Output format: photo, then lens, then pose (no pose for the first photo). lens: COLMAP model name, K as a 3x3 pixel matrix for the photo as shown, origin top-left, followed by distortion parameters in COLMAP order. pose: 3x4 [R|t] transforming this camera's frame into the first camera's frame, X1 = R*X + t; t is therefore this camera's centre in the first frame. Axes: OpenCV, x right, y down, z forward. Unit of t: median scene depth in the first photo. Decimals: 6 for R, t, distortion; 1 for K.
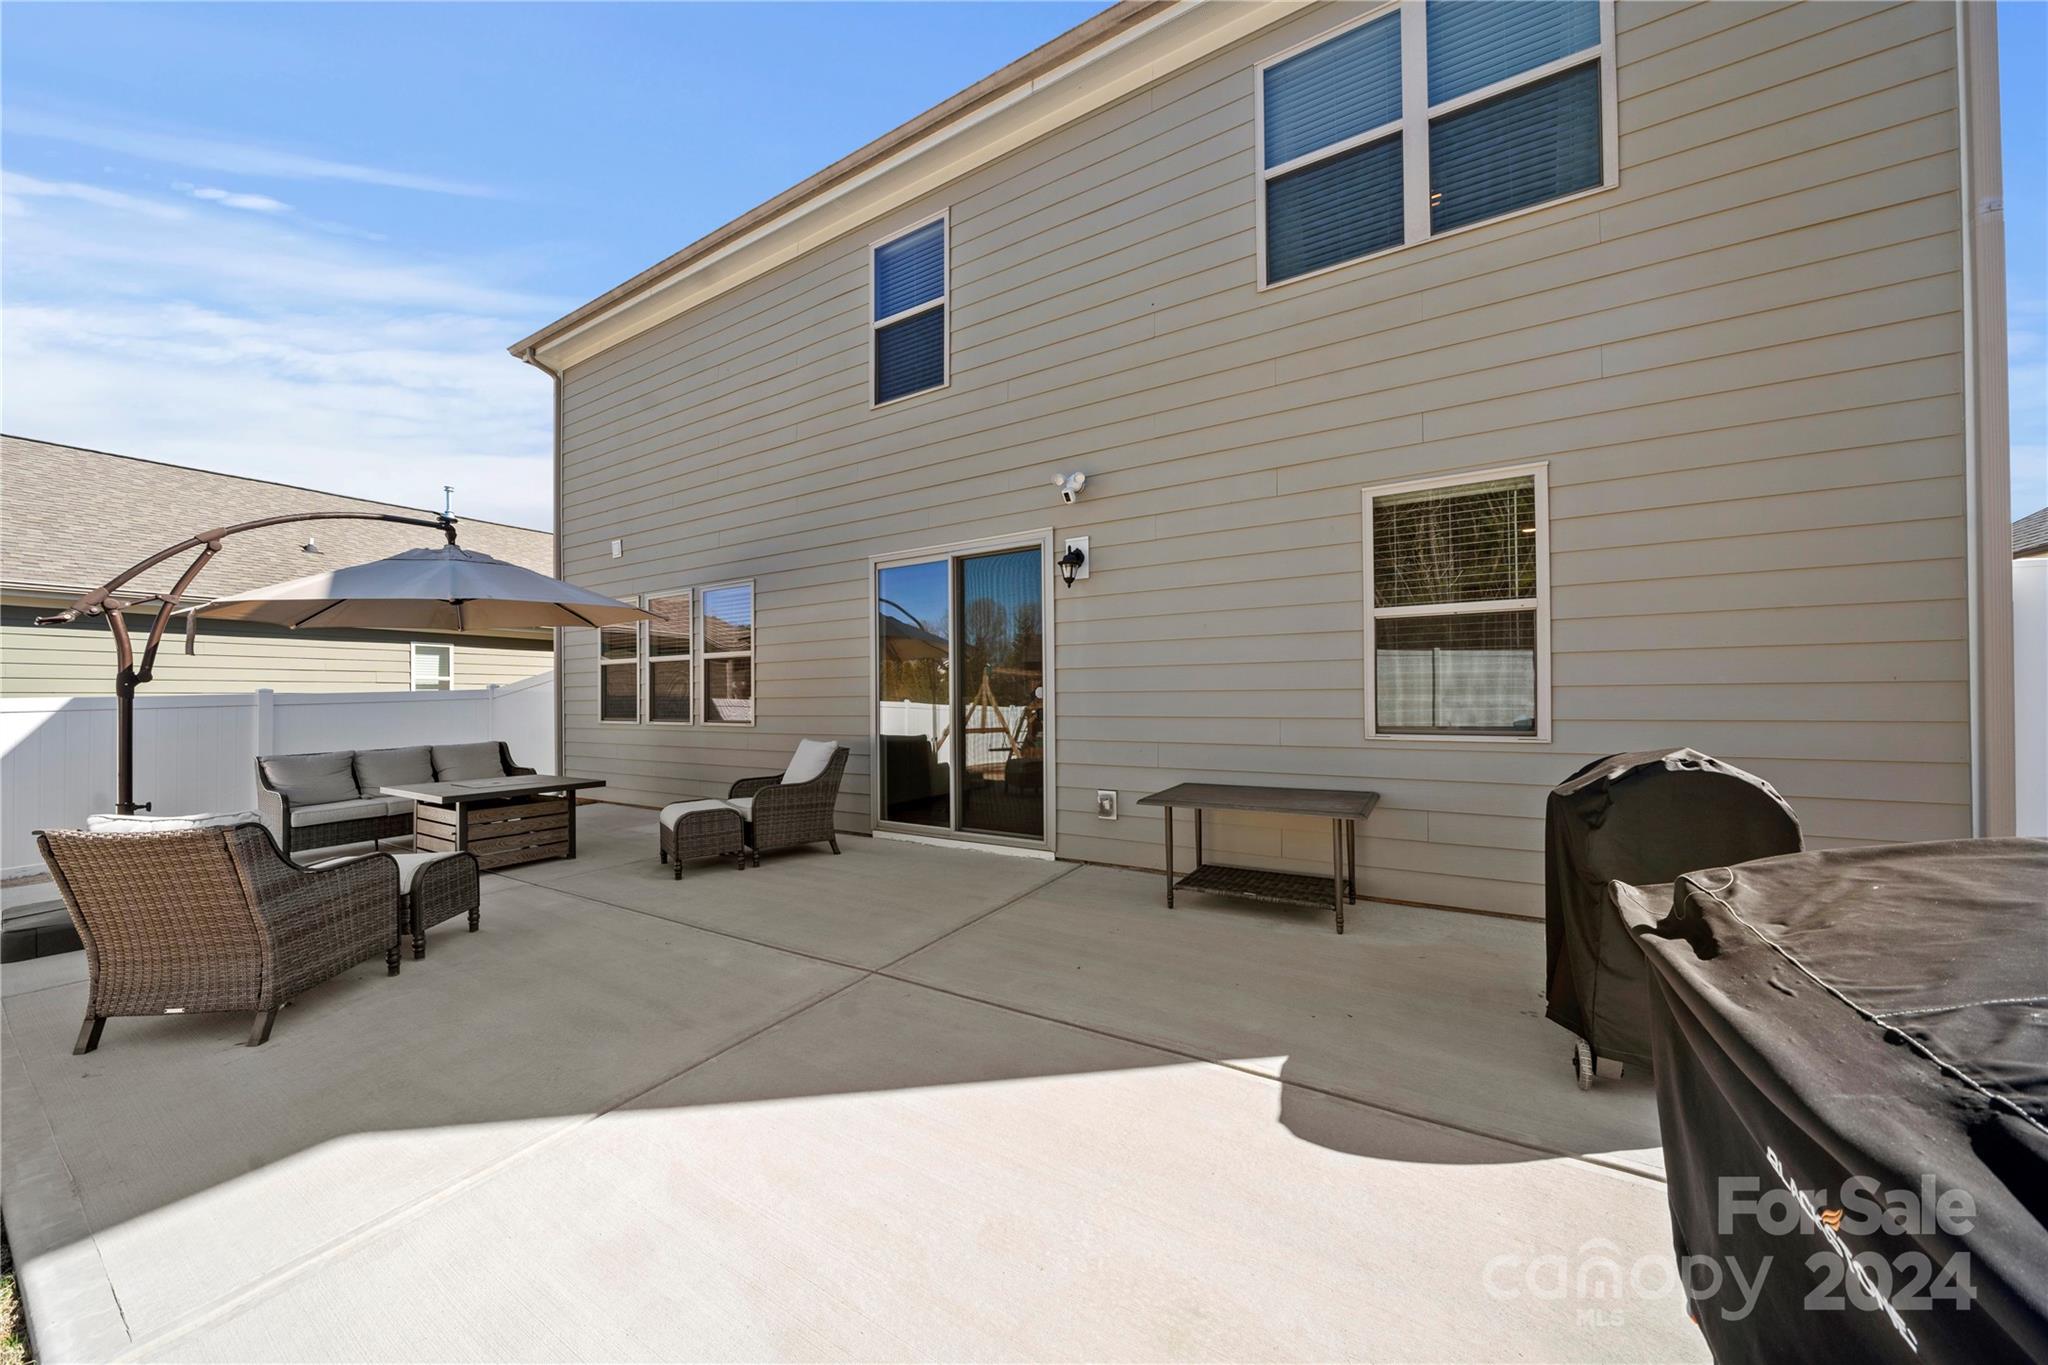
lens RADIAL K [[700.1, 0, 1018.0], [0, 700.1, 696.6], [0, 0, 1]] dist [-0.001636, -0.000291]
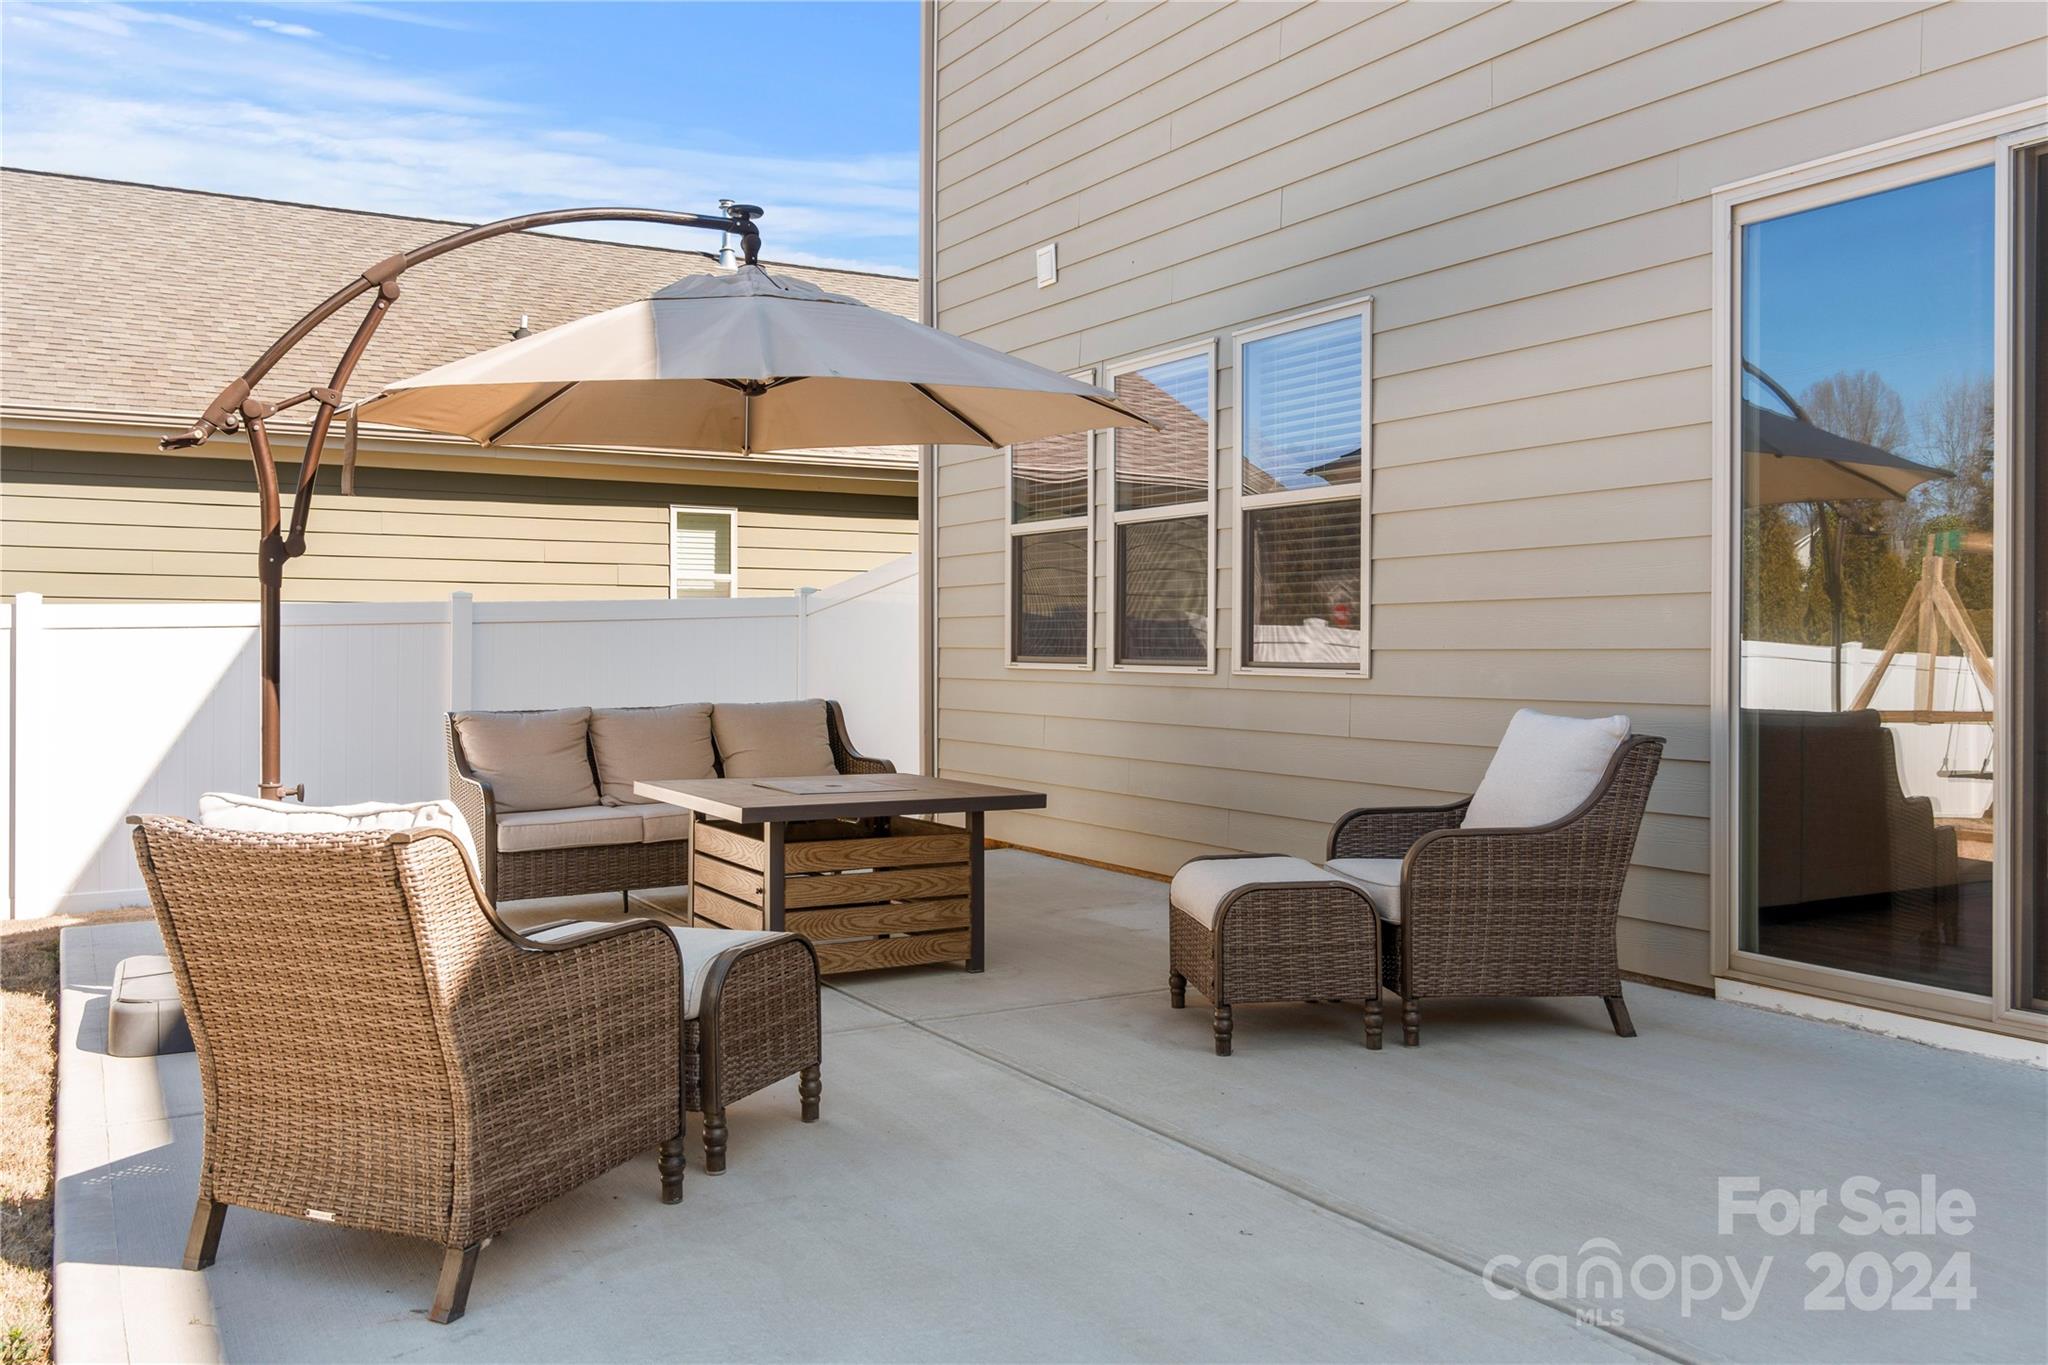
lens RADIAL K [[1680.1, 0, 1024.0], [0, 1680.1, 682.5], [0, 0, 1]] dist [-0.002449, -0.000998]
pose [[0.877433, 0.021803, -0.479203, -0.124509], [-0.009457, 0.999559, 0.028164, 0.026190], [0.479606, -0.020180, 0.877252, 0.116597]]
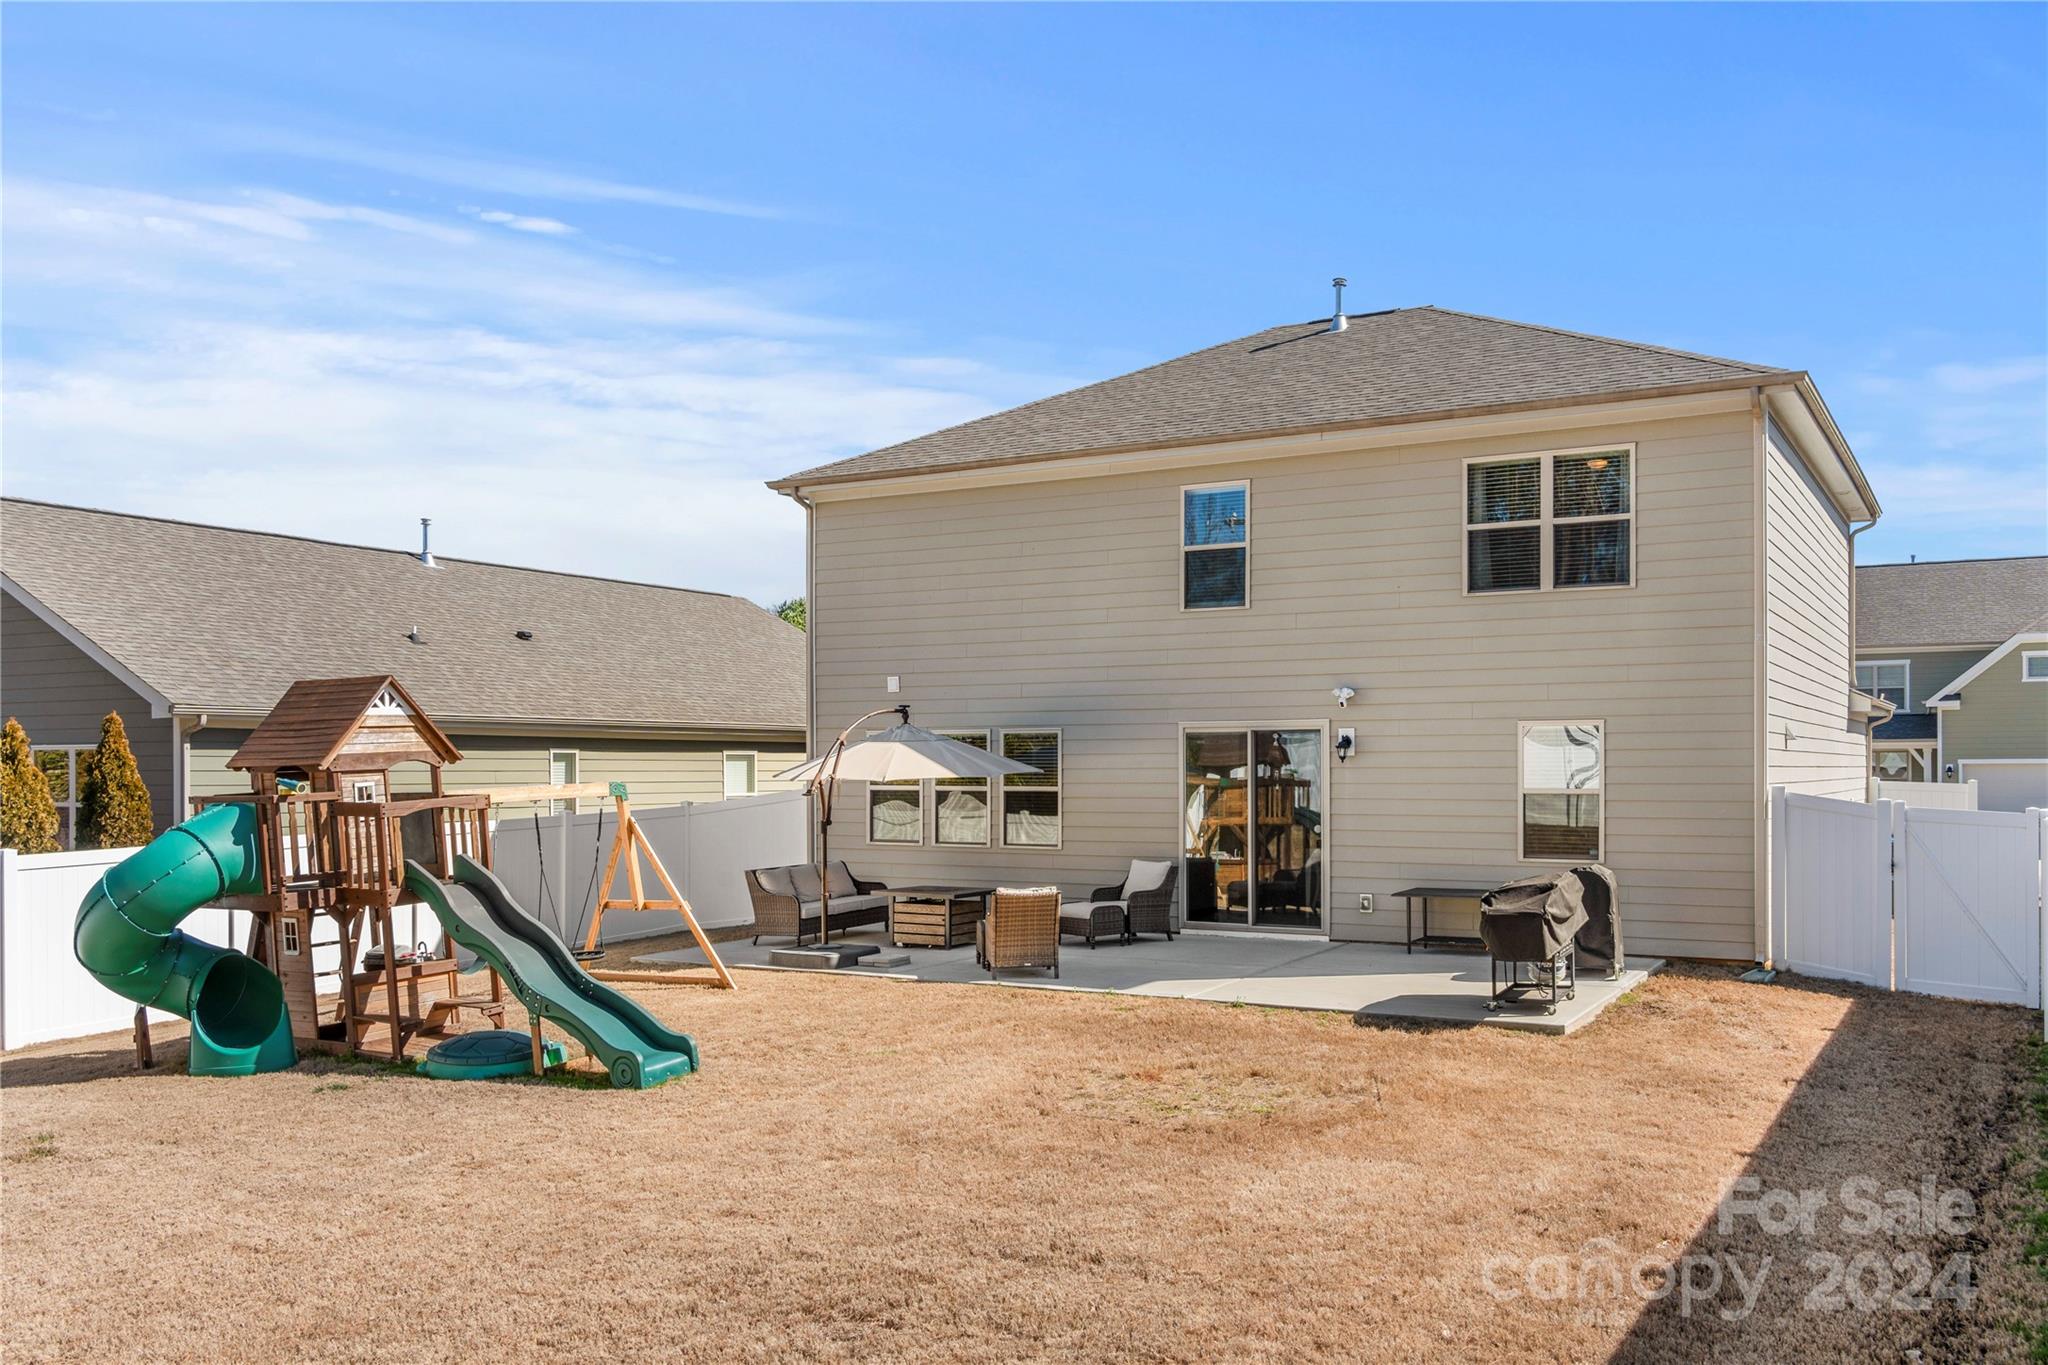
lens RADIAL K [[1726.4, 0, 1023.3], [0, 1726.4, 767.0], [0, 0, 1]] dist [0.003644, -0.003523]
pose [[0.999629, 0.007793, 0.026099, -0.664422], [-0.007864, 0.999966, 0.002623, -0.136964], [-0.026078, -0.002827, 0.999656, -2.534490]]
